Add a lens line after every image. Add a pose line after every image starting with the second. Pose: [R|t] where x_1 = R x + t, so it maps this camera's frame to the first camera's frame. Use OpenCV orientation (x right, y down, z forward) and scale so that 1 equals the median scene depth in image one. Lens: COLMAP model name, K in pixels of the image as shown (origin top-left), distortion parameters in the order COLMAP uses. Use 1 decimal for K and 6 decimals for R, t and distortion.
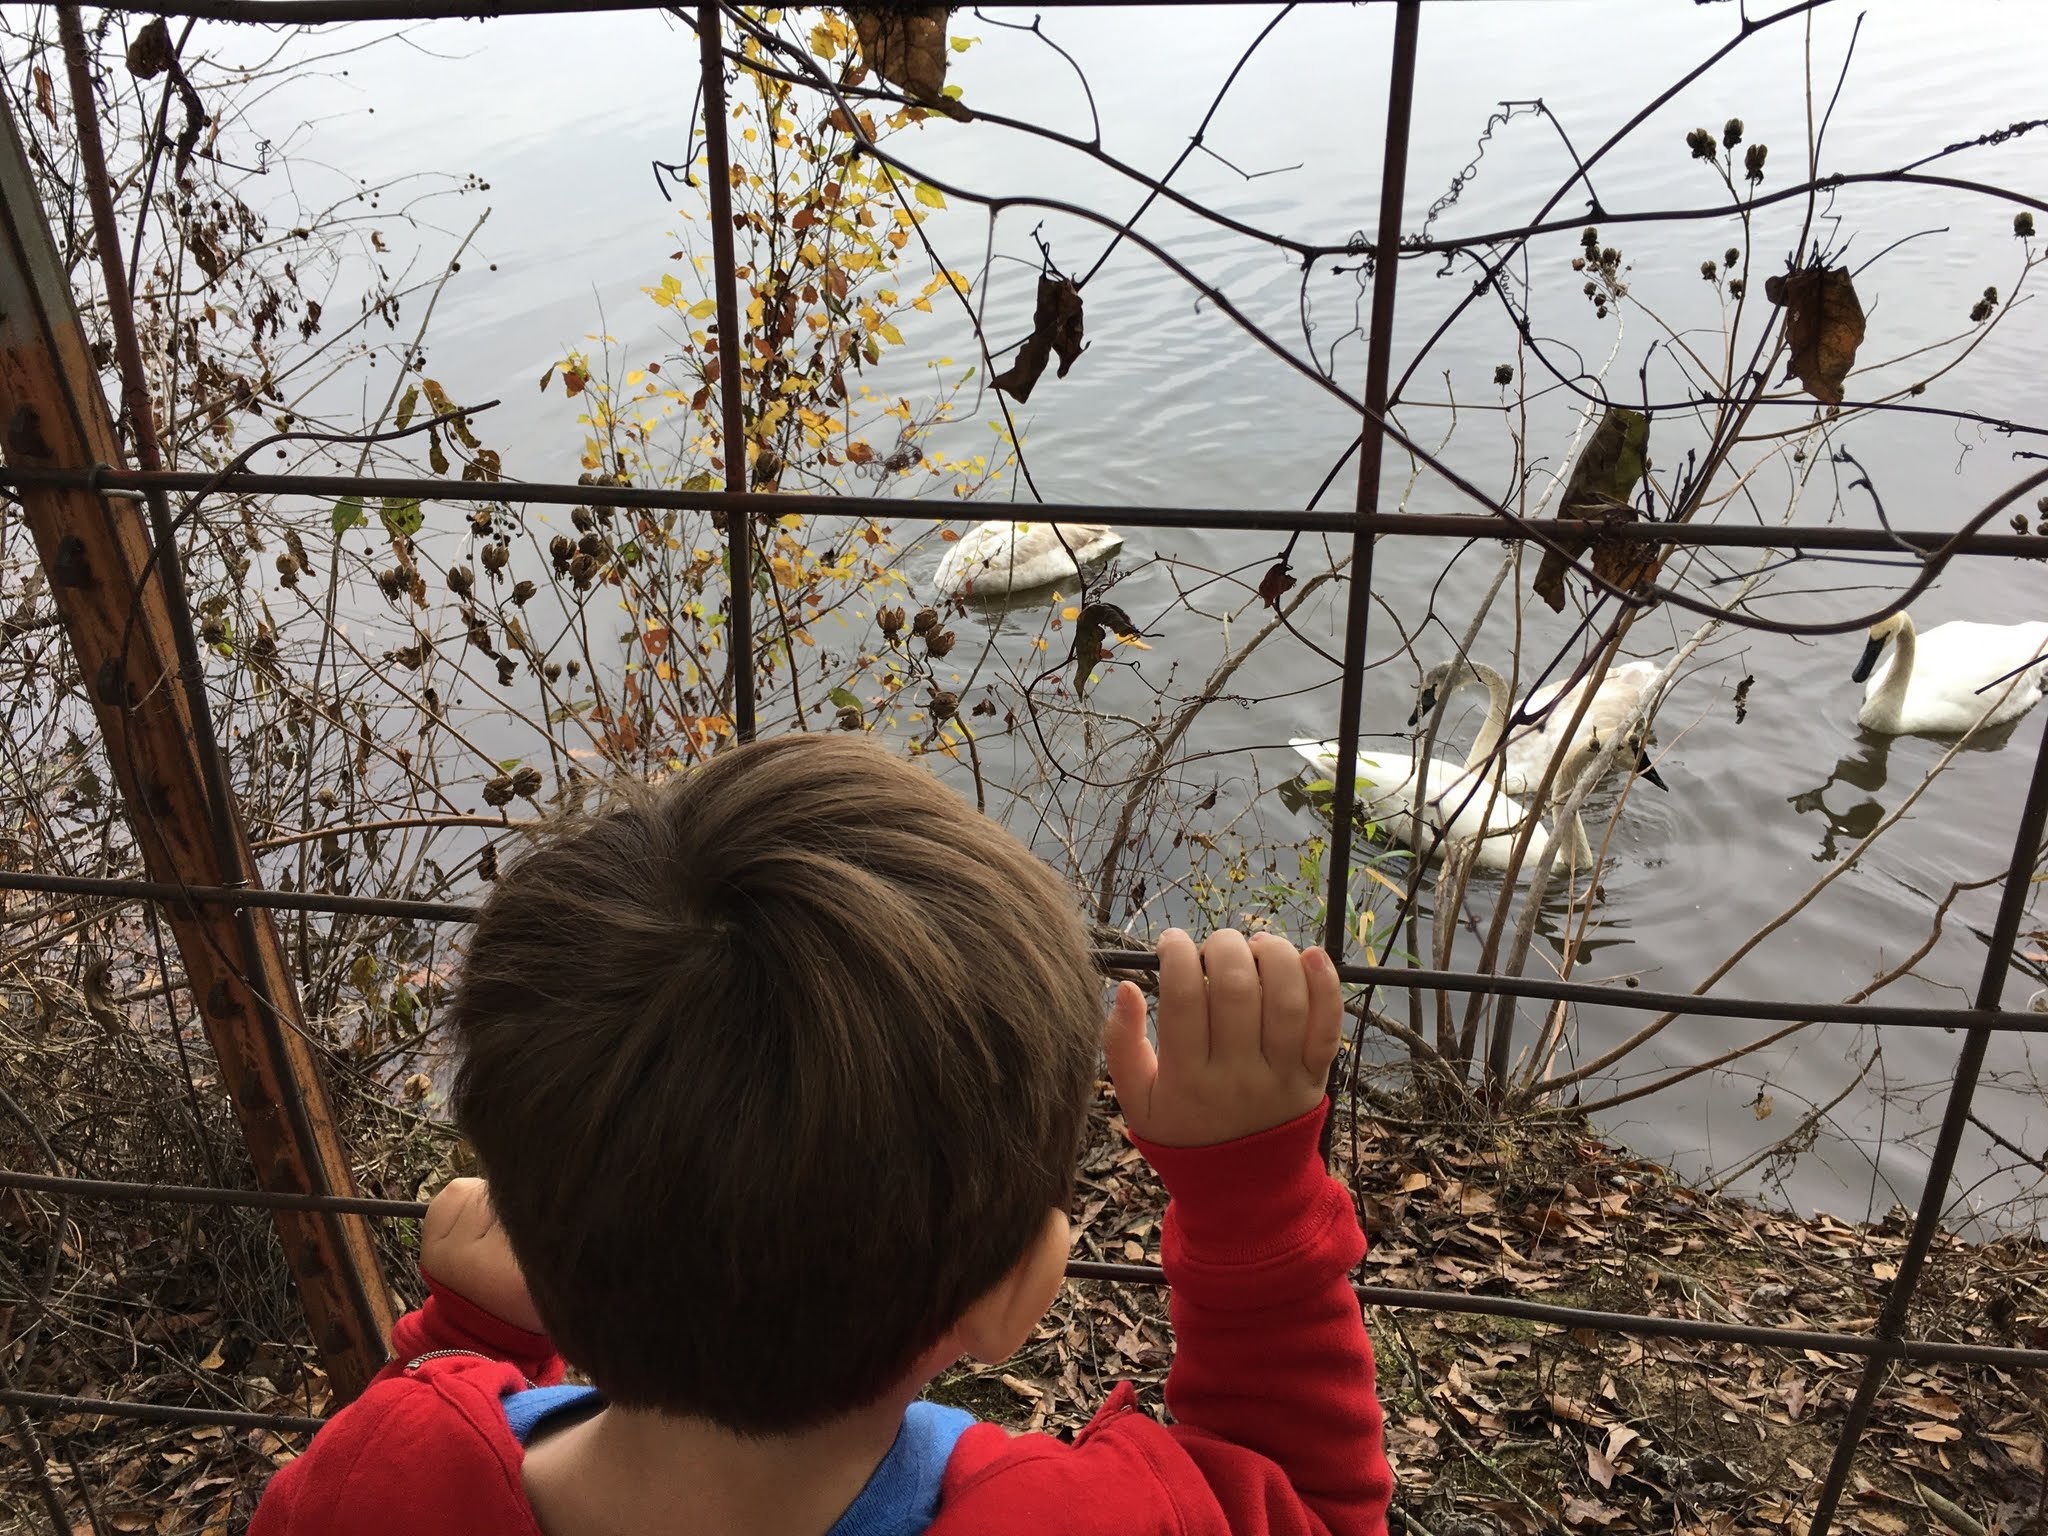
lens RADIAL K [[1776.0, 0, 1023.4], [0, 1776.0, 762.8], [0, 0, 1]] dist [0.083626, -0.104356]
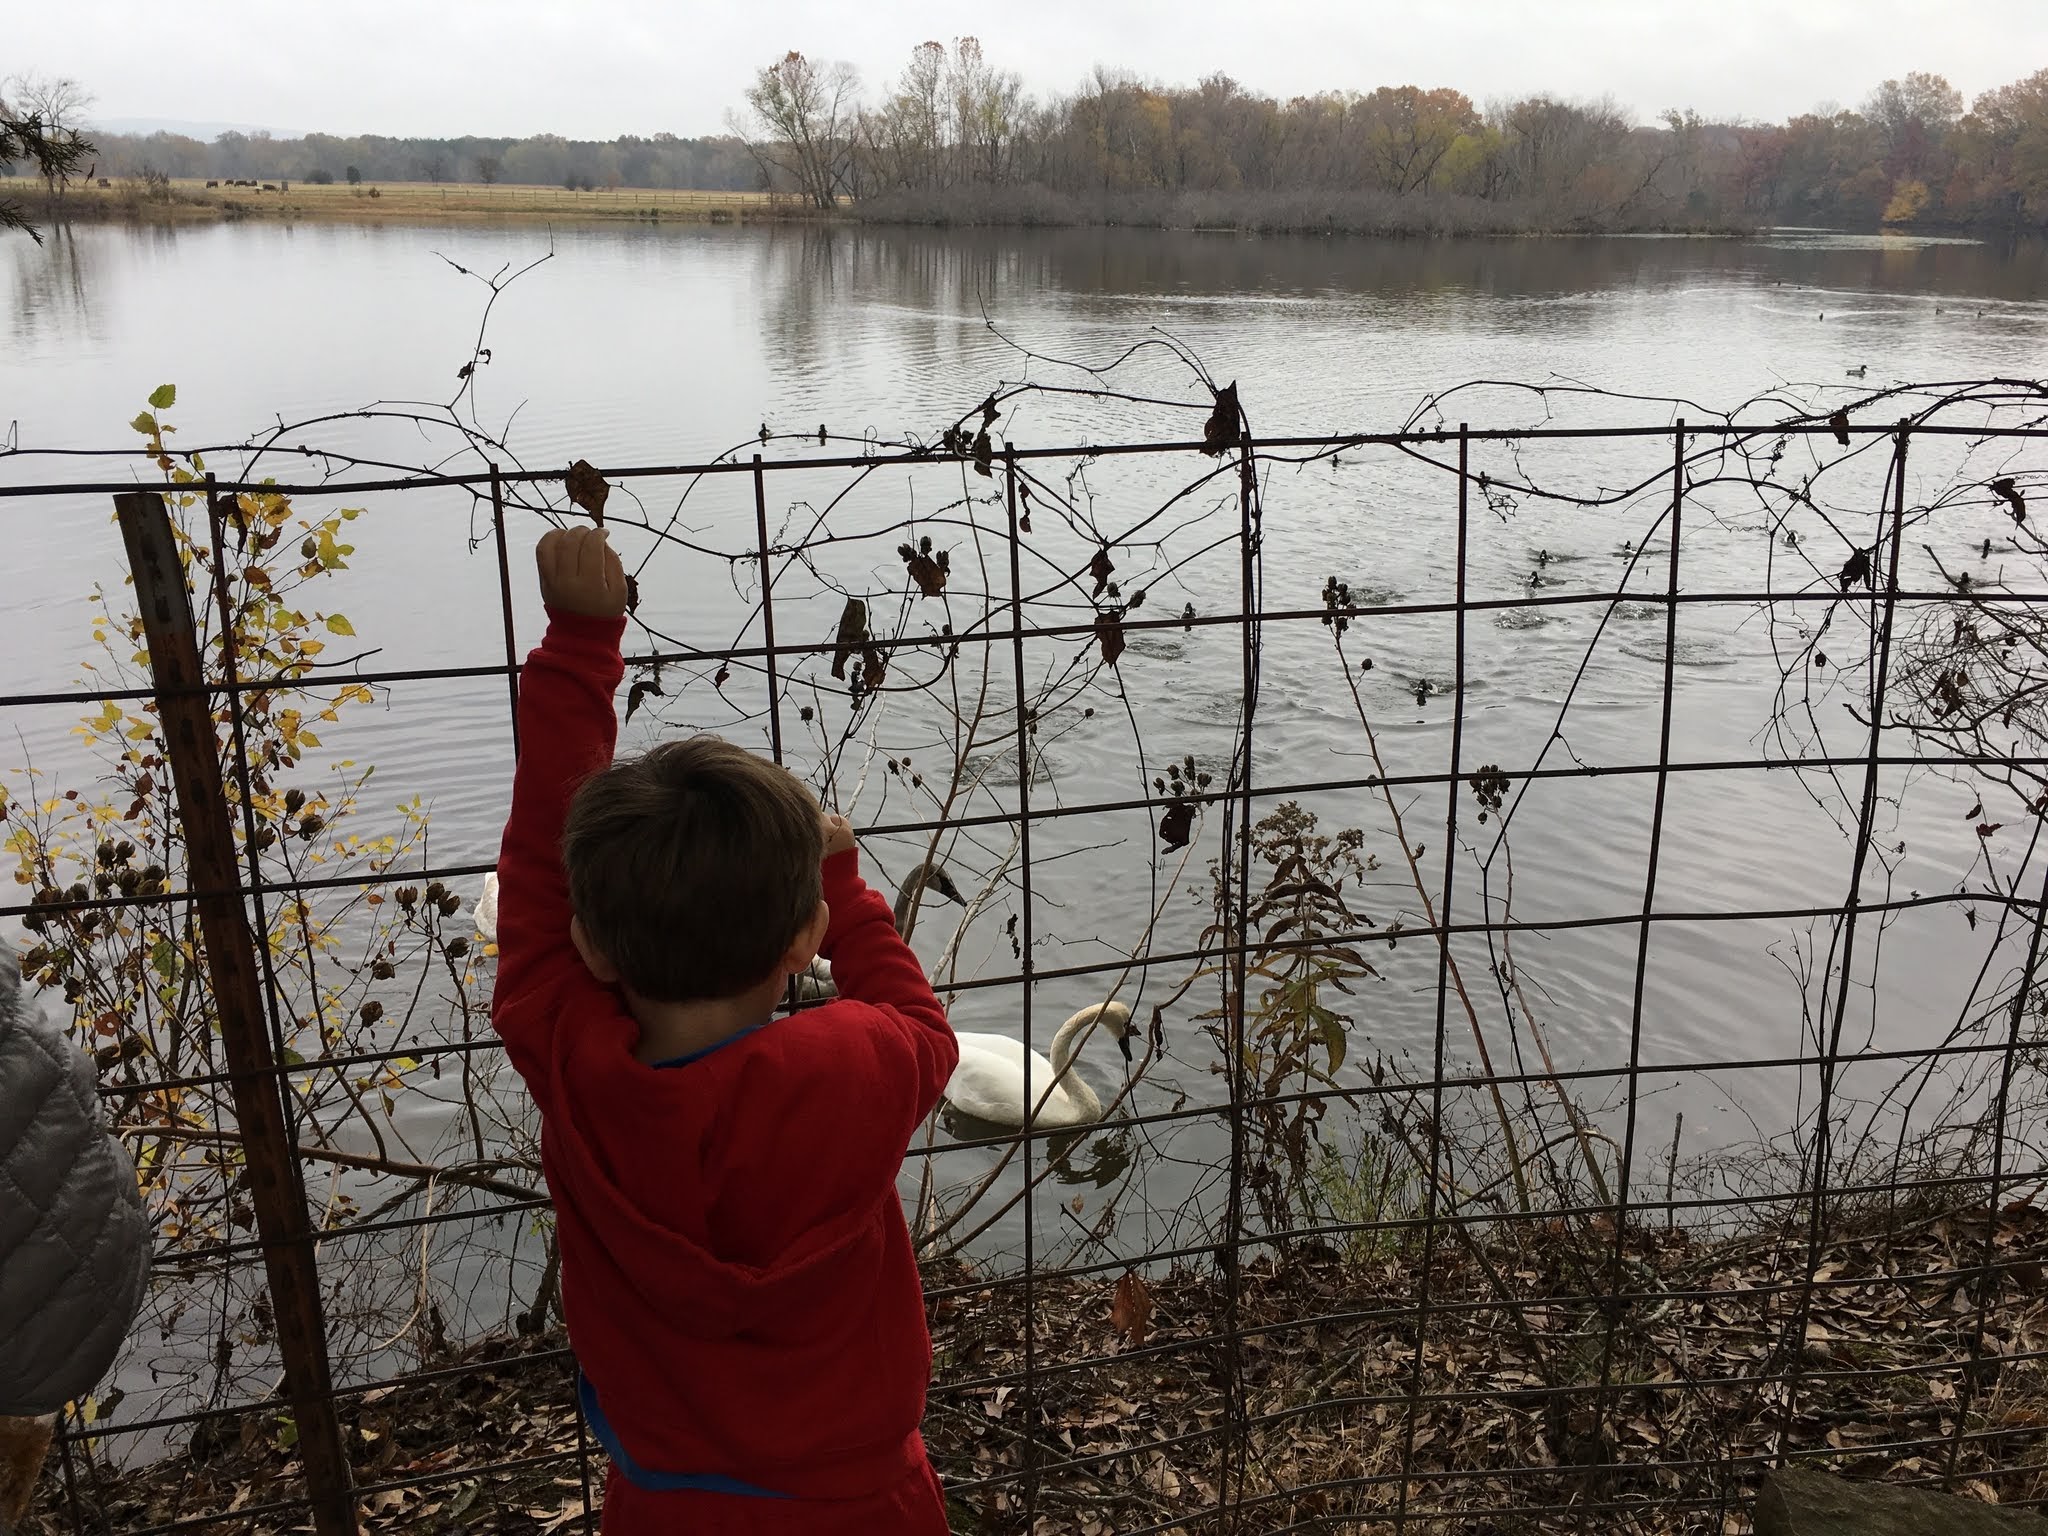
lens RADIAL K [[1776.0, 0, 1033.2], [0, 1776.0, 778.4], [0, 0, 1]] dist [0.083626, -0.104356]
pose [[0.920719, -0.106174, 0.375505, -0.099204], [0.189006, 0.963204, -0.191088, 0.134268], [-0.341399, 0.246911, 0.906907, -0.319572]]
